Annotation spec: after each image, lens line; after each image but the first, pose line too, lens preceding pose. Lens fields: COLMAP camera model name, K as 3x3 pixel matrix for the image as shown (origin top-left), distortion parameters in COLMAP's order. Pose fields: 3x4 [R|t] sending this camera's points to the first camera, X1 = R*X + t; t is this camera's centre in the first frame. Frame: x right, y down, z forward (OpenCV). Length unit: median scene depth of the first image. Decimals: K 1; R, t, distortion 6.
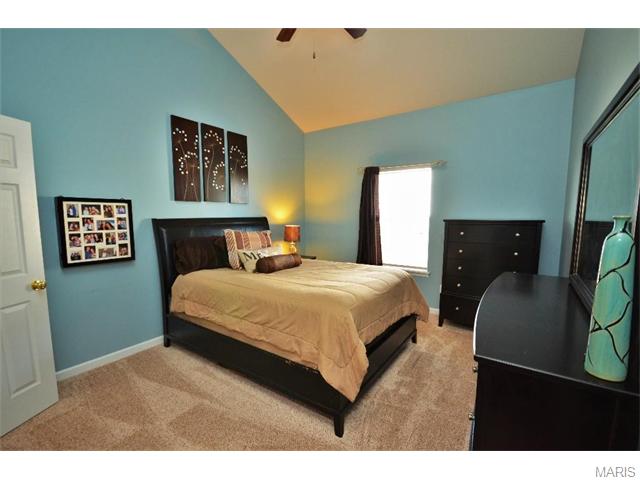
lens RADIAL K [[288.2, 0, 320.1], [0, 288.2, 242.6], [0, 0, 1]] dist [-0.013478, 0.000106]
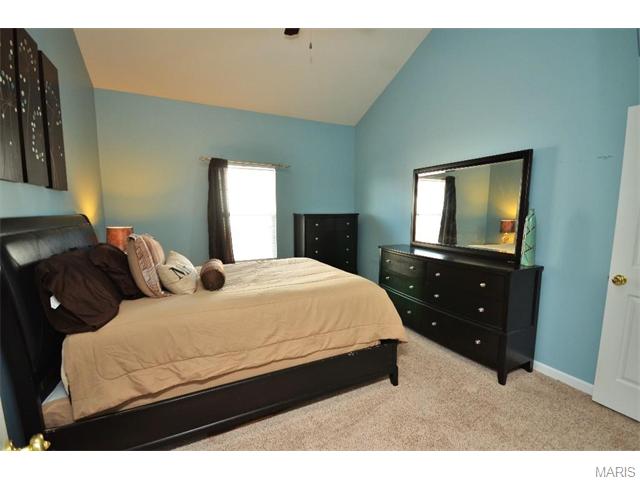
lens RADIAL K [[288.2, 0, 320.1], [0, 288.2, 242.6], [0, 0, 1]] dist [-0.013478, 0.000106]
pose [[0.477415, -0.096782, 0.873332, -0.643495], [0.088250, 0.994171, 0.061931, -0.031272], [-0.874235, 0.047505, 0.483173, 0.376884]]
